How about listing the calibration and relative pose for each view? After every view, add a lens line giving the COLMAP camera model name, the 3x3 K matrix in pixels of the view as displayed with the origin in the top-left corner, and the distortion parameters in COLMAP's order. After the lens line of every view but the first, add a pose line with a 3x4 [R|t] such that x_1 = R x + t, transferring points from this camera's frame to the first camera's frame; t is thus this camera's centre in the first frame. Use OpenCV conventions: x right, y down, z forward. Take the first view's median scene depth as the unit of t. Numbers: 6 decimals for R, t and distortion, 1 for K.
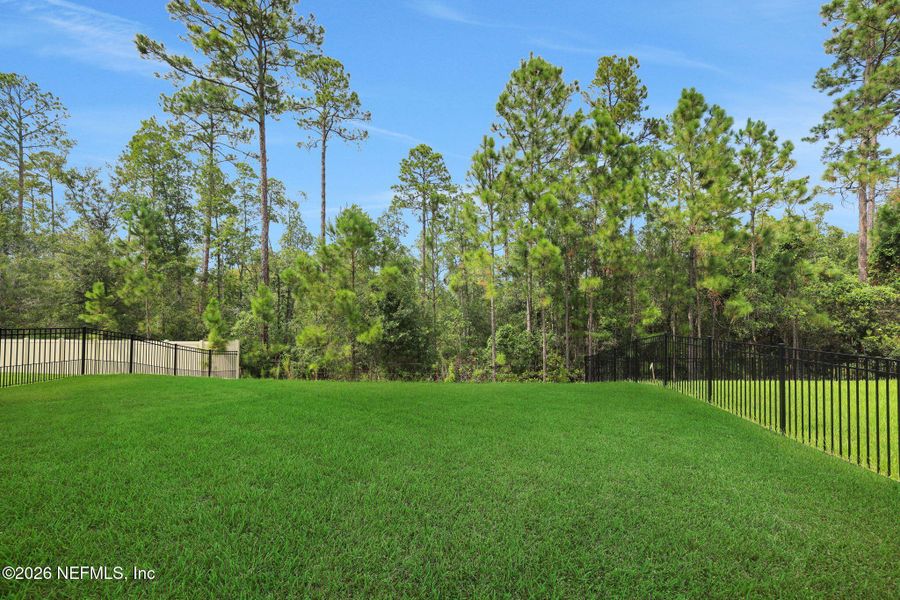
lens RADIAL K [[381.1, 0, 455.2], [0, 381.1, 308.3], [0, 0, 1]] dist [-0.015246, 0.001916]
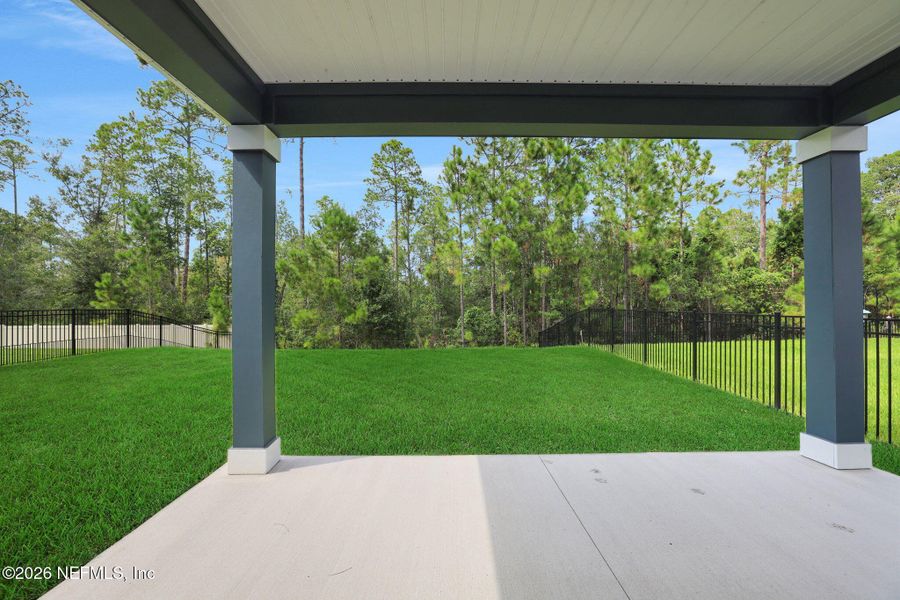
lens RADIAL K [[381.1, 0, 449.1], [0, 381.1, 305.5], [0, 0, 1]] dist [-0.015246, 0.001916]
pose [[0.997847, -0.010850, 0.064683, -0.015891], [0.009418, 0.999705, 0.022403, 0.011919], [-0.064907, -0.021745, 0.997654, -0.166117]]
